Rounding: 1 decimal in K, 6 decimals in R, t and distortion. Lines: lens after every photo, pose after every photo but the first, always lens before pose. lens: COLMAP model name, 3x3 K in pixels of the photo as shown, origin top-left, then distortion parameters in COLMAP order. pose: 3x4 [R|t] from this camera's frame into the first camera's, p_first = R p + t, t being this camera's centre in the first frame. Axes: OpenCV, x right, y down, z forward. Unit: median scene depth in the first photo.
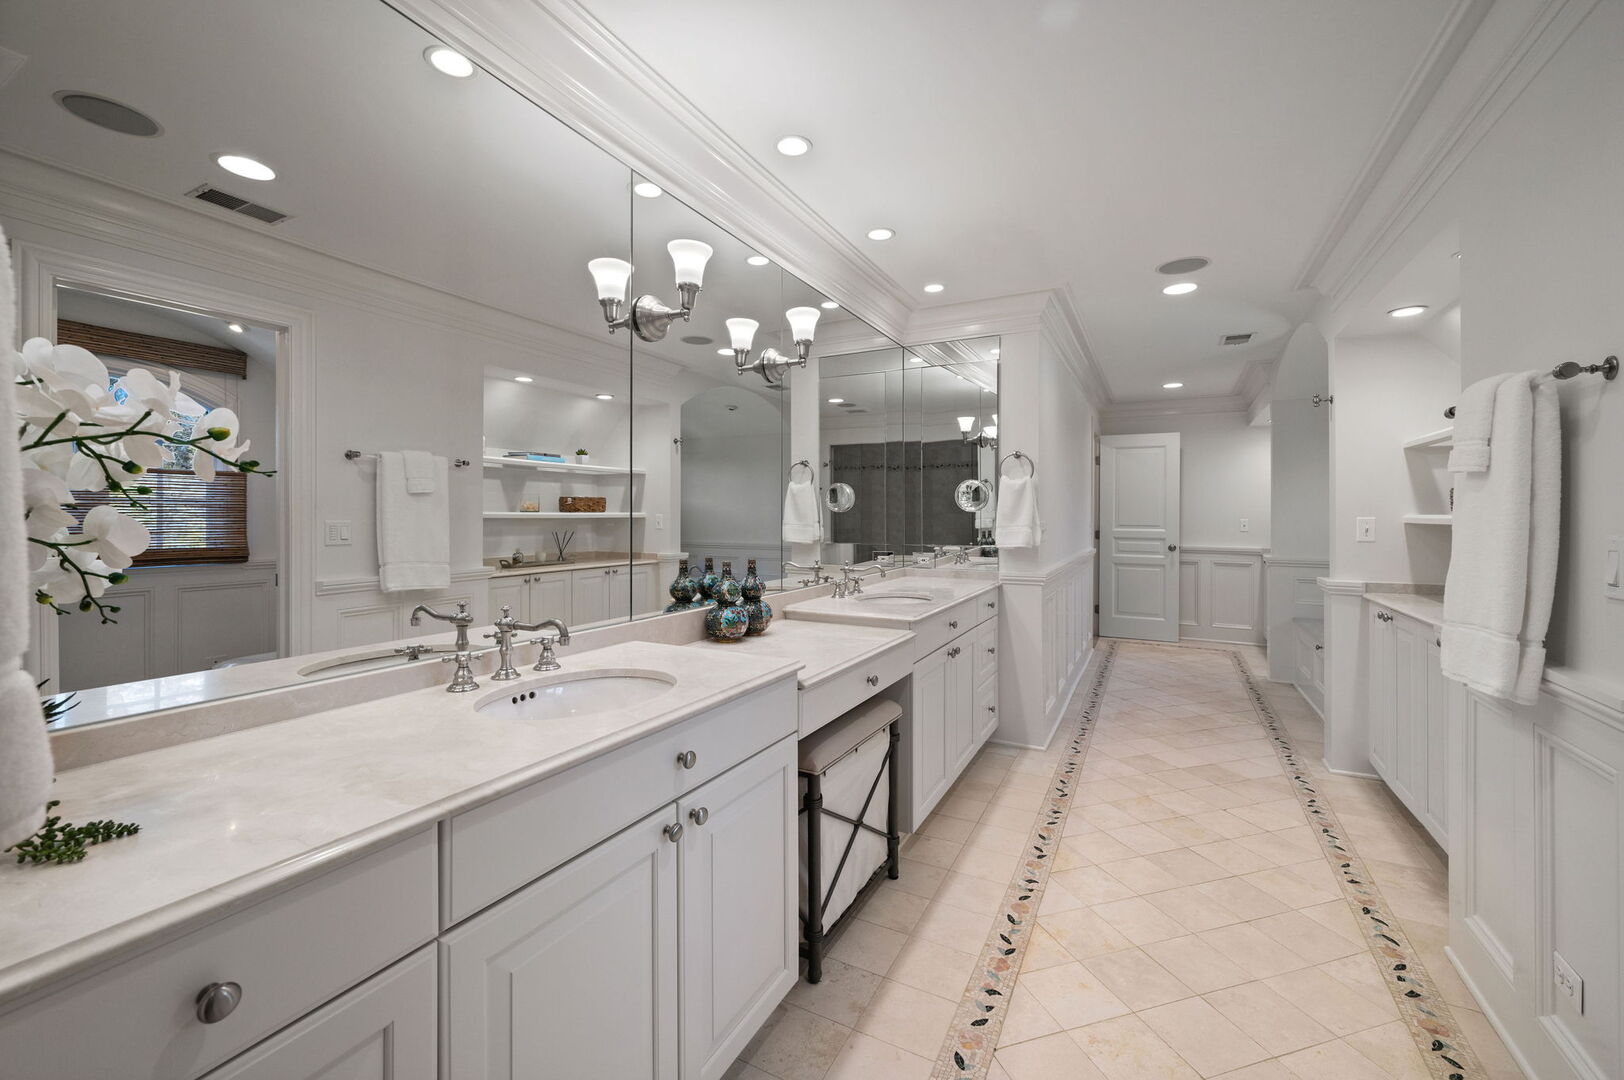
lens RADIAL K [[652.3, 0, 825.7], [0, 652.3, 517.1], [0, 0, 1]] dist [-0.001904, 0.000449]
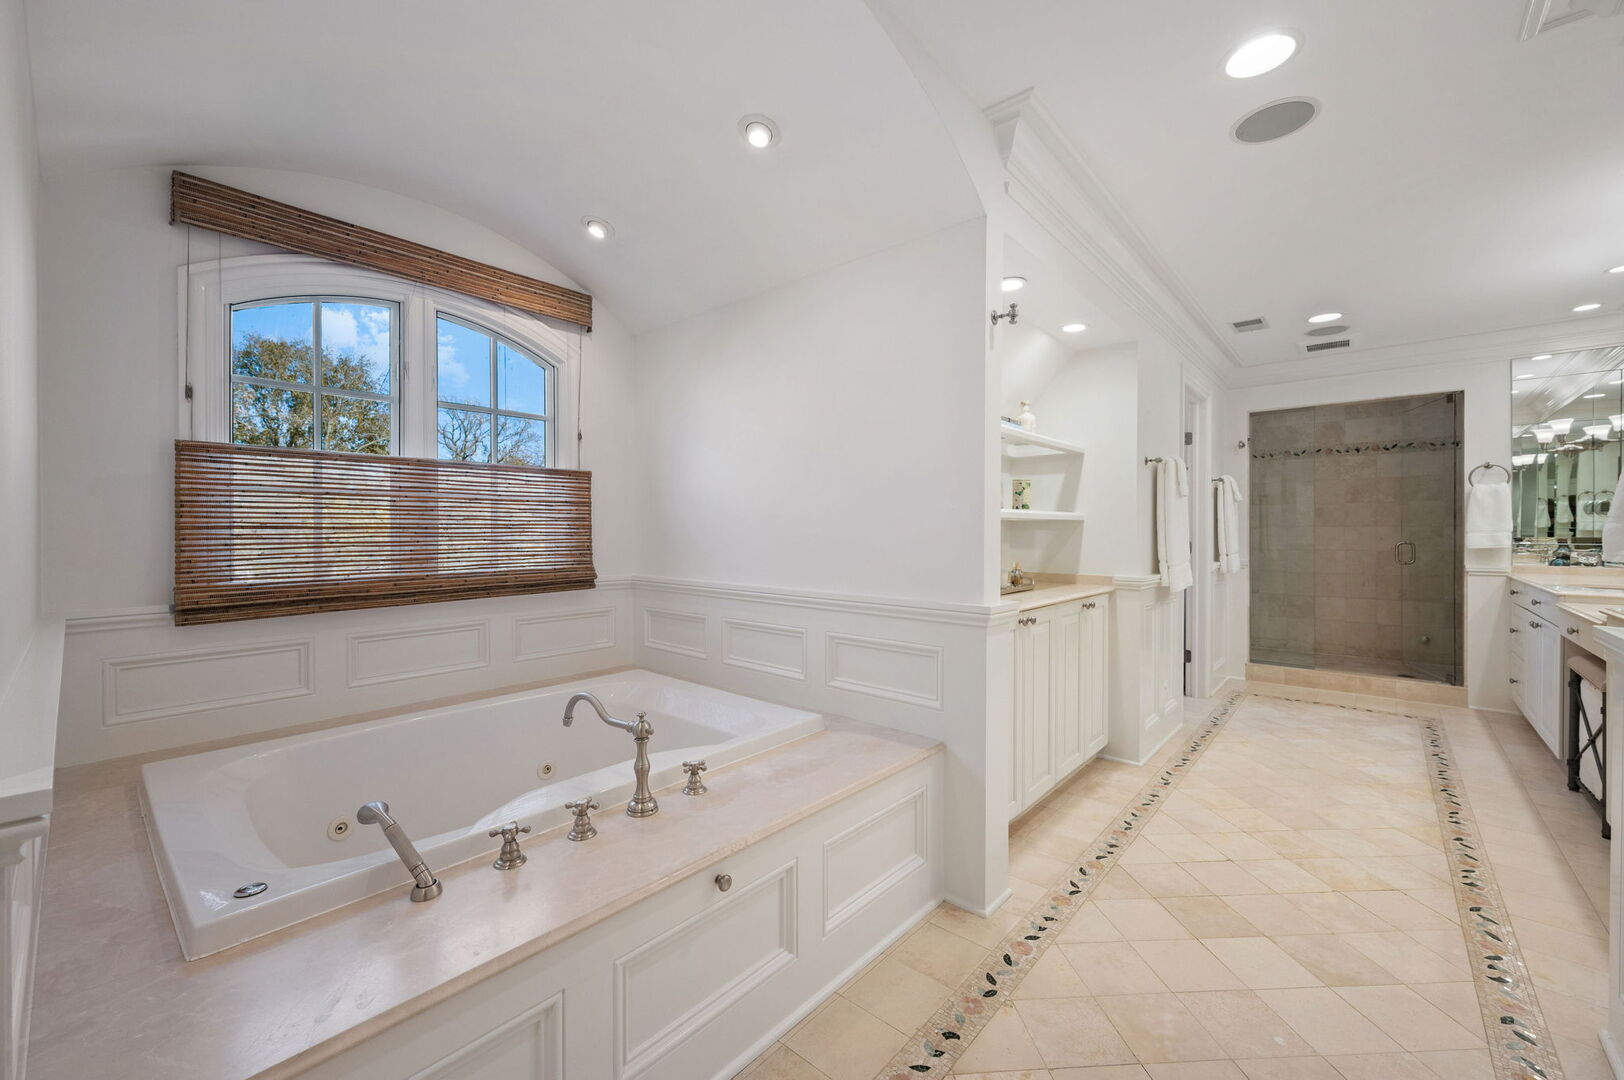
lens RADIAL K [[652.3, 0, 805.9], [0, 652.3, 533.5], [0, 0, 1]] dist [-0.001904, 0.000449]
pose [[-0.969691, -0.003158, 0.244314, 1.229849], [-0.001444, 0.999973, 0.007195, 0.030998], [-0.244330, 0.006624, -0.969669, 2.552996]]
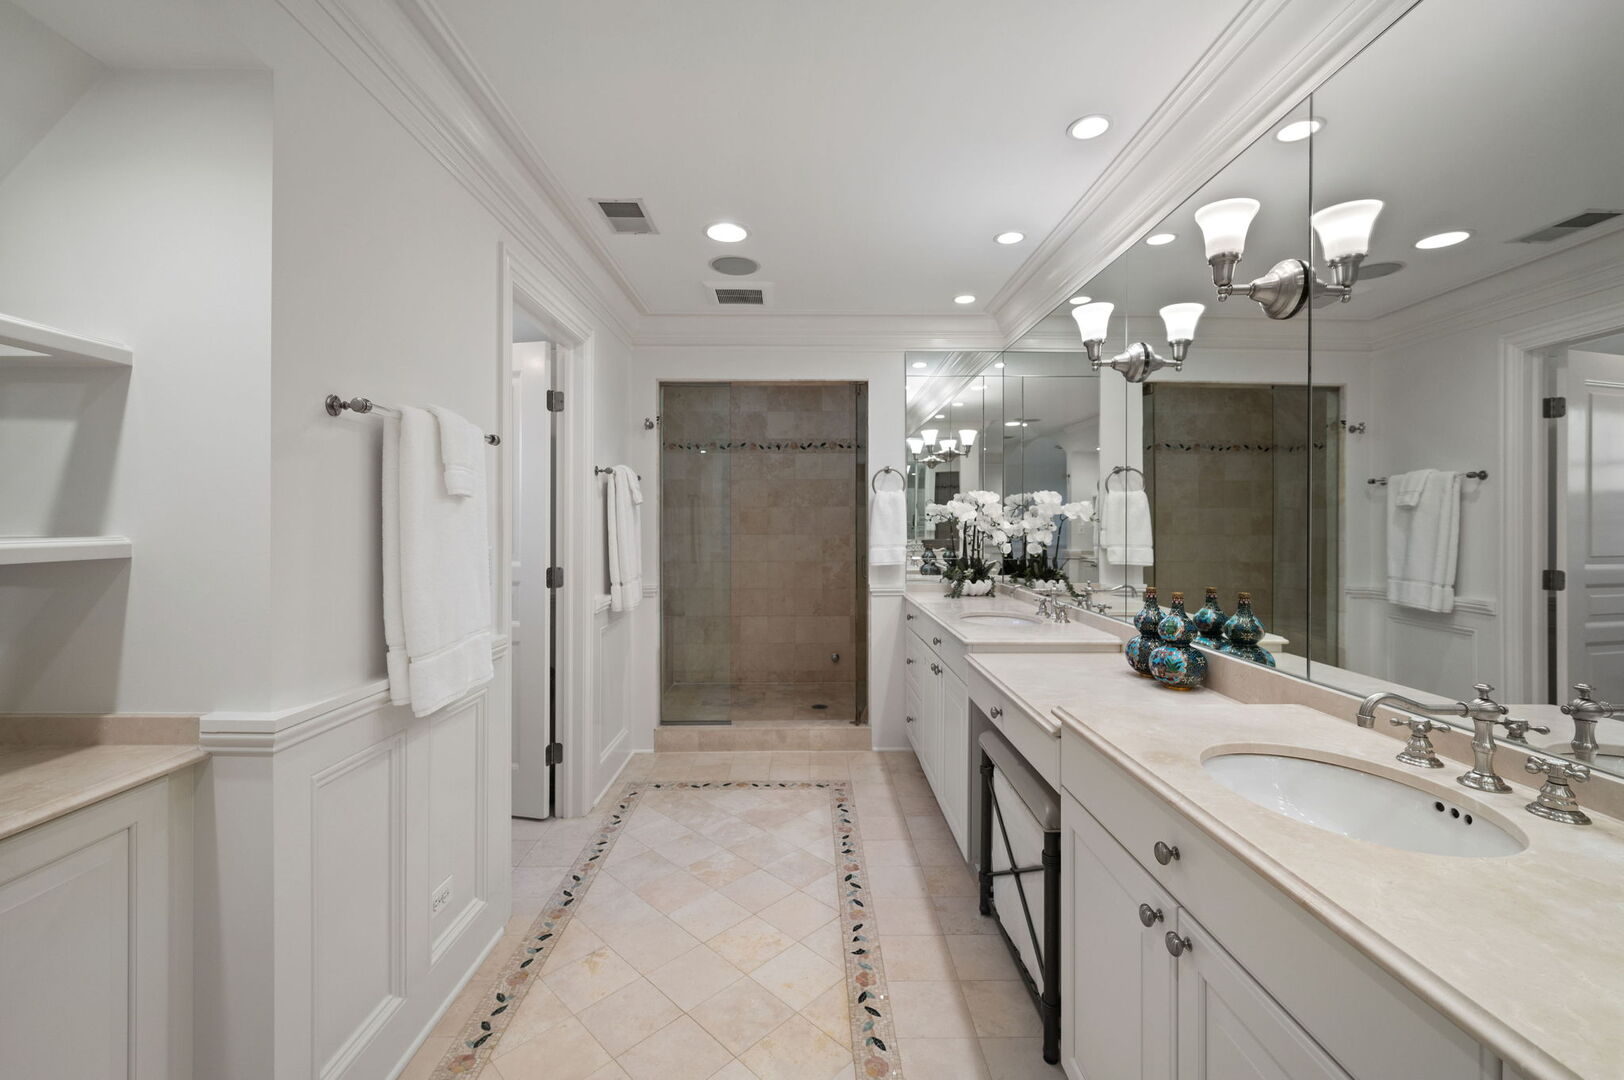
lens RADIAL K [[652.3, 0, 809.4], [0, 652.3, 528.0], [0, 0, 1]] dist [-0.001904, 0.000449]
pose [[-0.887624, 0.000025, -0.460568, 0.694614], [-0.005236, 0.999935, 0.010146, -0.026096], [0.460538, 0.011417, -0.887566, 1.584219]]
